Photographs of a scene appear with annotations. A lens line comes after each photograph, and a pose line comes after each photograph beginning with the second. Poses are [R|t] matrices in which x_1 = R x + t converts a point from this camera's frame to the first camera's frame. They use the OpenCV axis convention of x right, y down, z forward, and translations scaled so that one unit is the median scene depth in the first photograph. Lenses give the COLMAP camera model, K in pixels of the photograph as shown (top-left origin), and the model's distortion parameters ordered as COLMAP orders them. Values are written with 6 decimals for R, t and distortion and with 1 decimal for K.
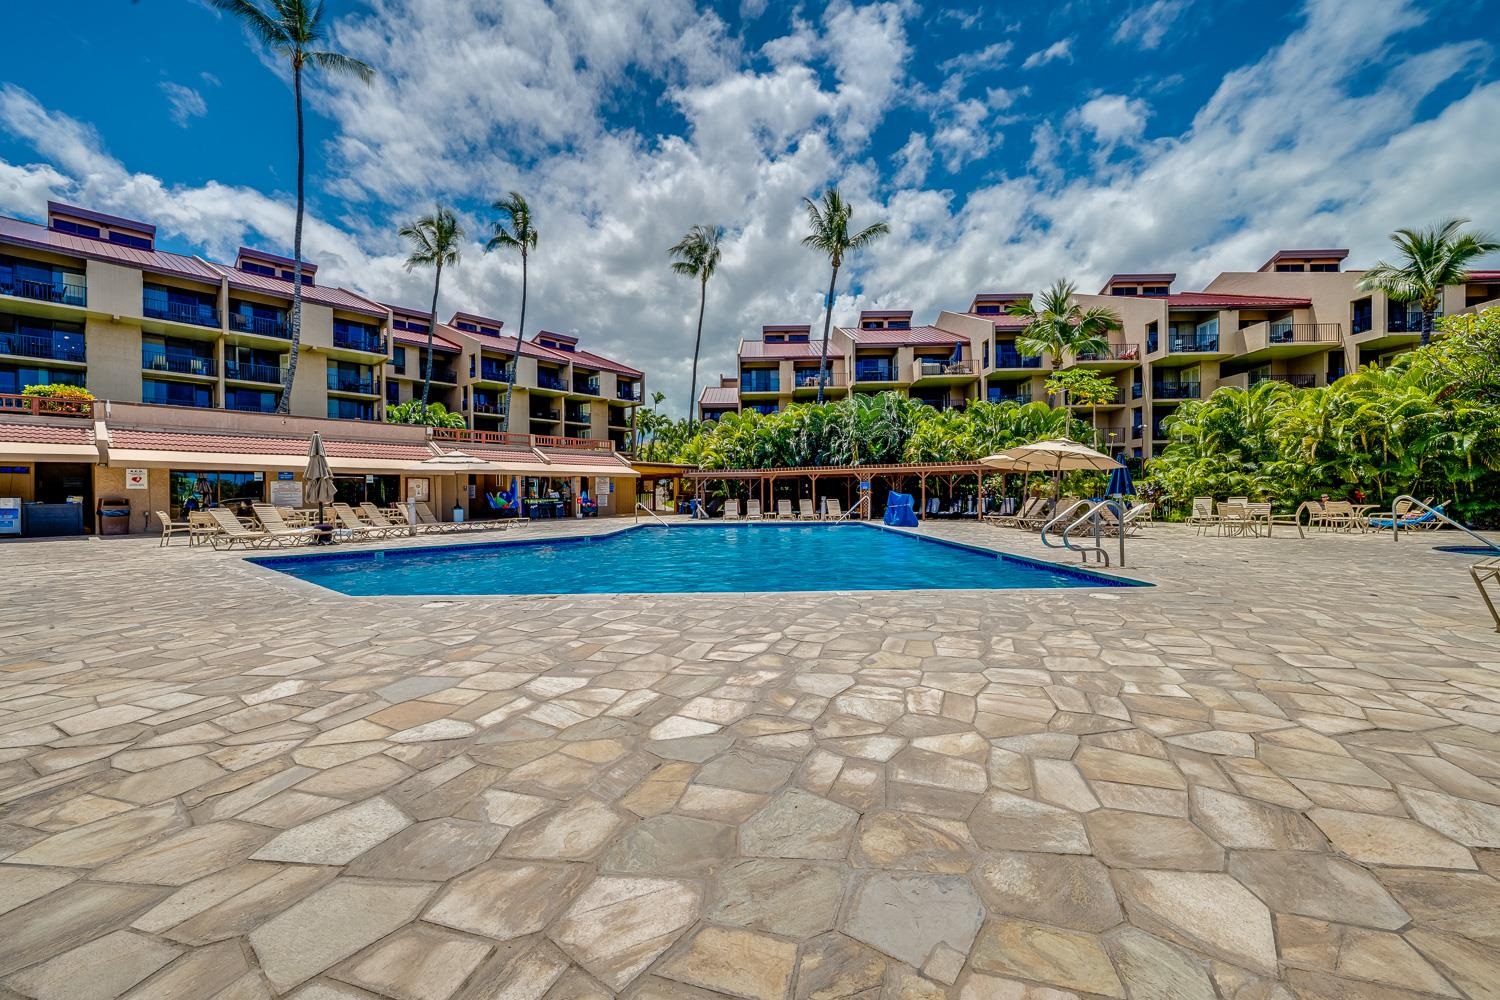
lens RADIAL K [[604.5, 0, 750.0], [0, 604.5, 500.0], [0, 0, 1]] dist [-0.000224, 0.000027]
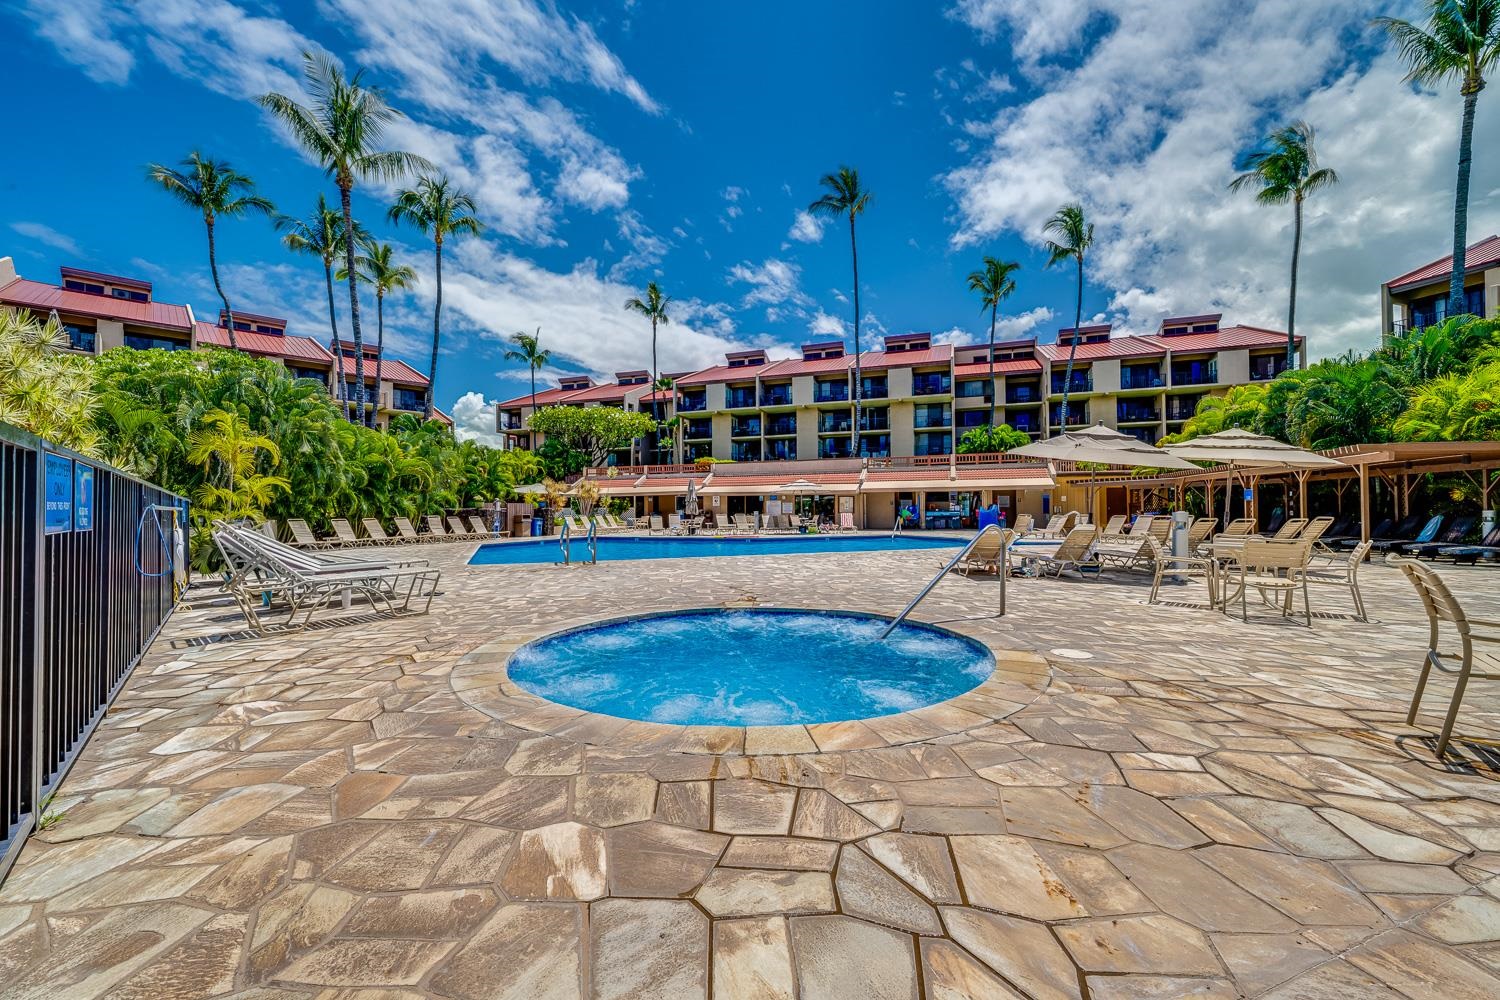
lens RADIAL K [[604.5, 0, 750.0], [0, 604.5, 500.0], [0, 0, 1]] dist [-0.000224, 0.000027]
pose [[0.344566, -0.015940, -0.938627, 0.296021], [-0.003356, 0.999829, -0.018211, -0.001066], [0.938756, 0.009425, 0.344453, 0.153430]]
